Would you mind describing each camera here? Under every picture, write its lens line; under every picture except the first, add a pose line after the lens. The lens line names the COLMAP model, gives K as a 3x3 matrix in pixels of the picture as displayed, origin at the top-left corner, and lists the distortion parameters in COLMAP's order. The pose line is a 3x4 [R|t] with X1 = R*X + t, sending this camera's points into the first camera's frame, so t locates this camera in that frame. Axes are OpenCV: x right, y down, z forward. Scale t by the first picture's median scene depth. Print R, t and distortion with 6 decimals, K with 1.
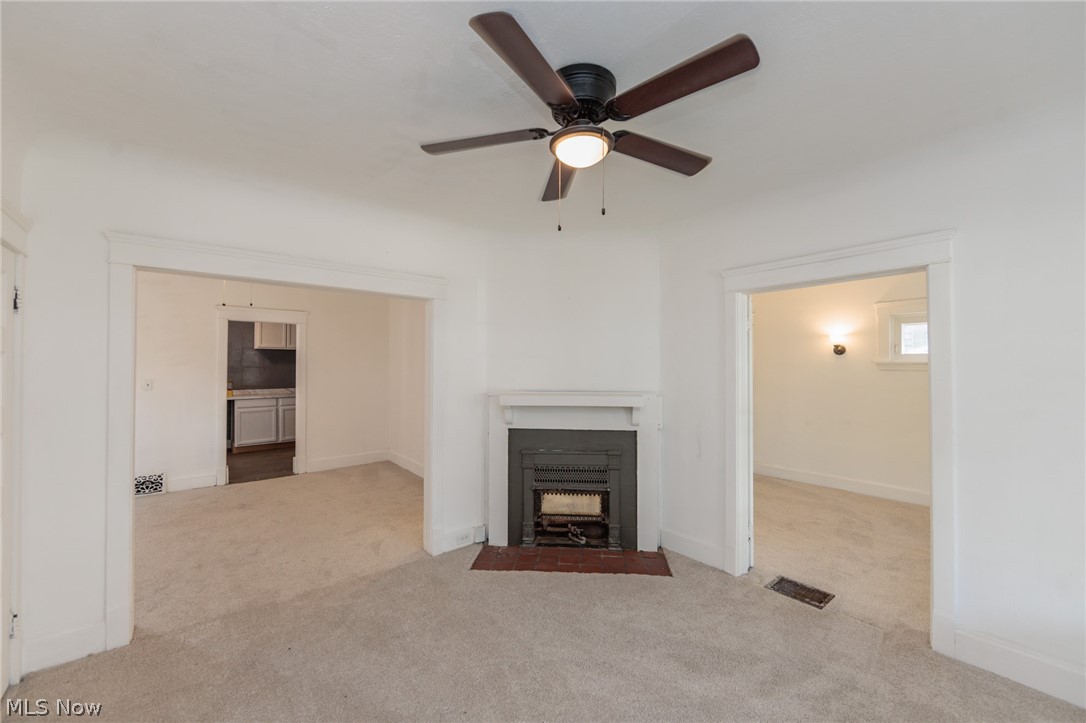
lens RADIAL K [[438.9, 0, 543.2], [0, 438.9, 365.3], [0, 0, 1]] dist [0.000369, -0.000080]
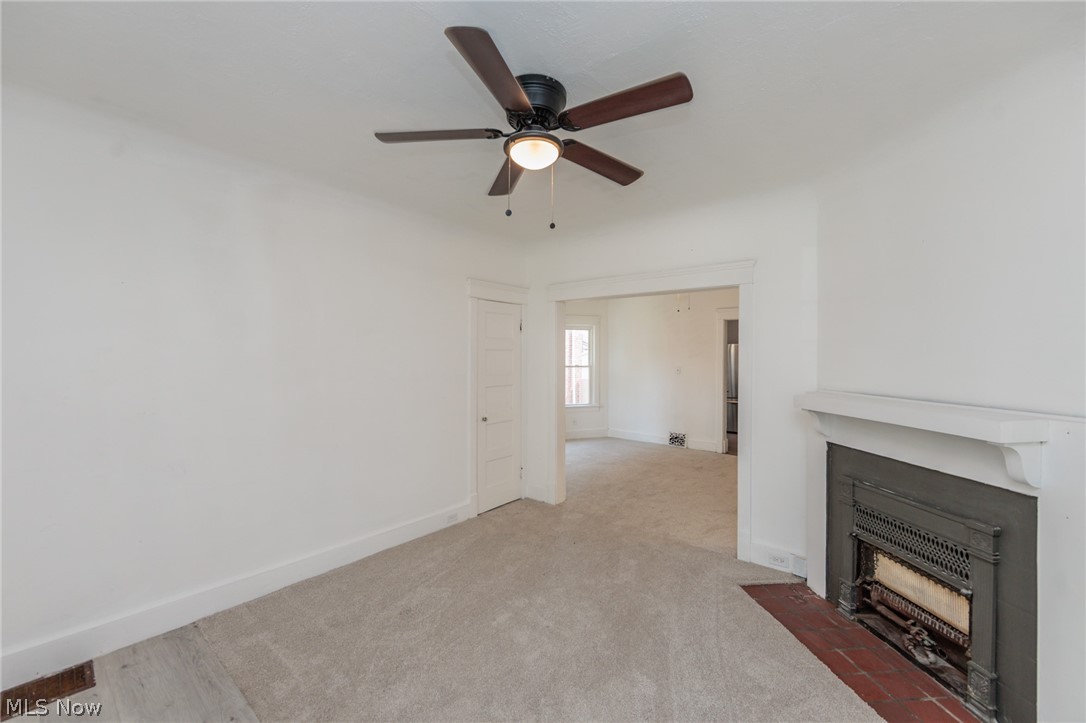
lens RADIAL K [[424.2, 0, 541.2], [0, 424.2, 359.4], [0, 0, 1]] dist [-0.001219, -0.000143]
pose [[0.202169, 0.007660, -0.979321, 0.535121], [-0.010377, 0.999930, 0.005679, 0.005277], [0.979296, 0.009015, 0.202234, 0.386005]]
